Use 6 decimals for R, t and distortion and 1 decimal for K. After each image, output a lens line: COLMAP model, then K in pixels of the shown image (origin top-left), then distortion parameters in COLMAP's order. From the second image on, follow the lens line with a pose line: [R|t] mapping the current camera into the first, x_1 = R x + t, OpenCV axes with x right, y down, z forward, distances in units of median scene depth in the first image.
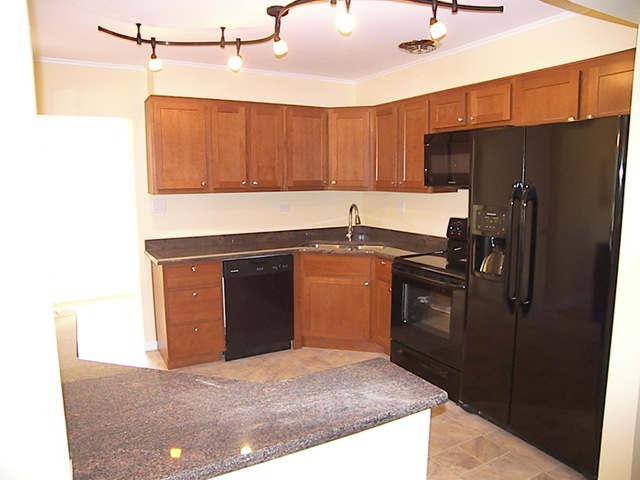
lens RADIAL K [[456.5, 0, 320.0], [0, 456.5, 240.0], [0, 0, 1]] dist [-0.158806, 0.121807]
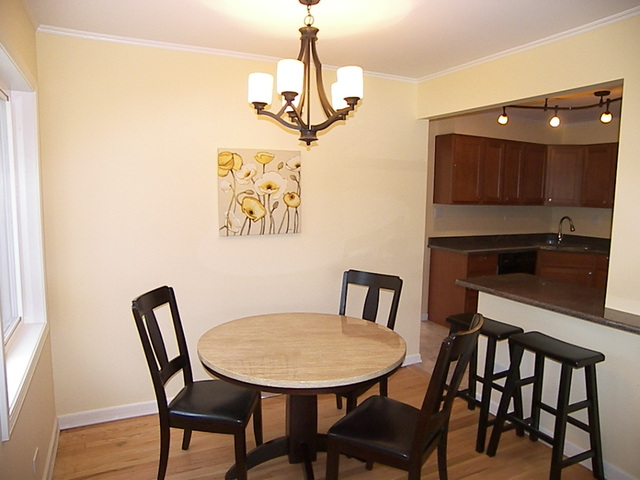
lens RADIAL K [[456.5, 0, 320.0], [0, 456.5, 240.0], [0, 0, 1]] dist [-0.158806, 0.121807]
pose [[0.997202, 0.032025, -0.067550, -0.620160], [-0.033669, 0.999161, -0.023331, 0.050874], [0.066746, 0.025540, 0.997443, -0.386534]]
